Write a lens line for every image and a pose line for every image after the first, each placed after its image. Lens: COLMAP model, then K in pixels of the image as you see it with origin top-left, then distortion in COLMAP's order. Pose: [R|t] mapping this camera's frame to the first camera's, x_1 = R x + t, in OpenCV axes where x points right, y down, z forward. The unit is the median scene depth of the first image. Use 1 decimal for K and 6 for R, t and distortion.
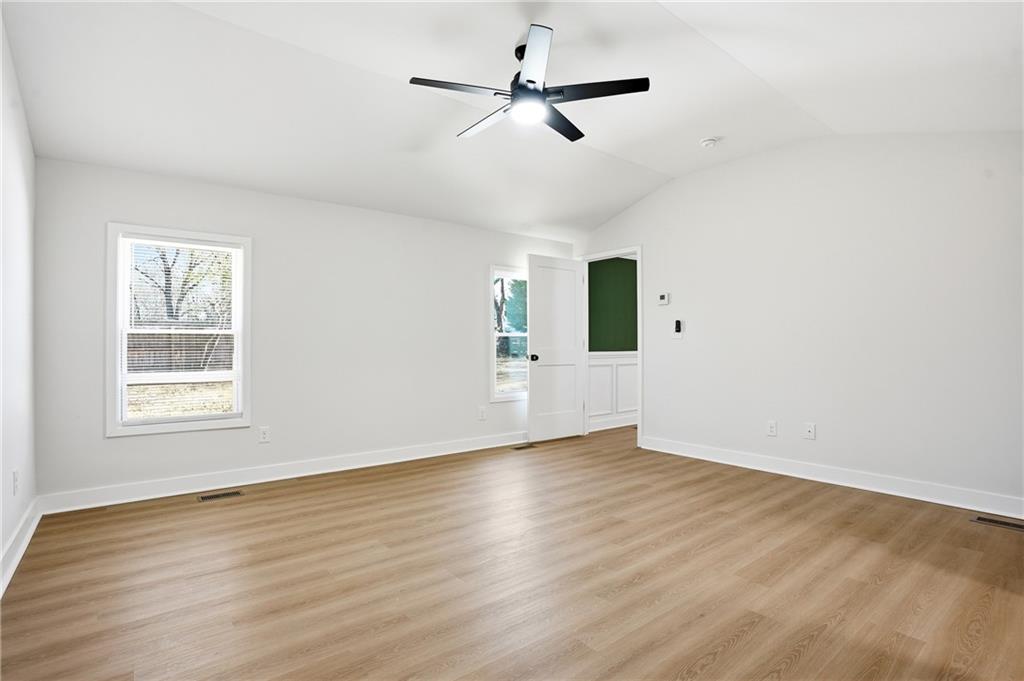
lens RADIAL K [[510.0, 0, 503.9], [0, 510.0, 343.1], [0, 0, 1]] dist [0.003958, -0.000384]
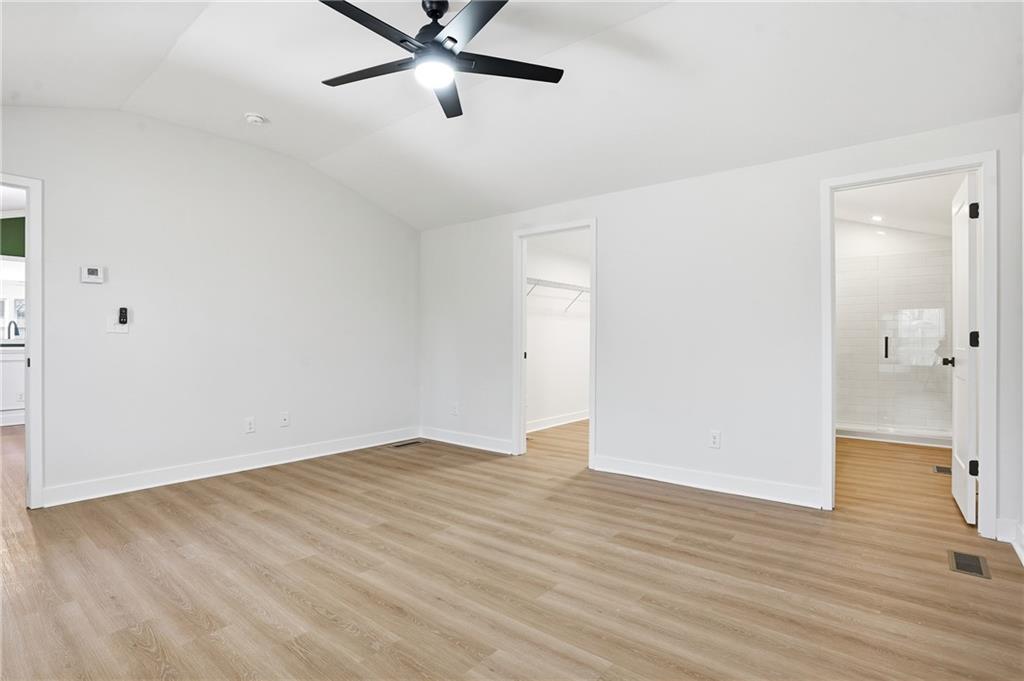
lens RADIAL K [[510.0, 0, 503.5], [0, 510.0, 342.0], [0, 0, 1]] dist [0.003958, -0.000384]
pose [[-0.188536, 0.007679, 0.982036, -0.704216], [0.001238, 0.999970, -0.007581, 0.015659], [-0.982065, -0.000214, -0.188540, 0.906256]]
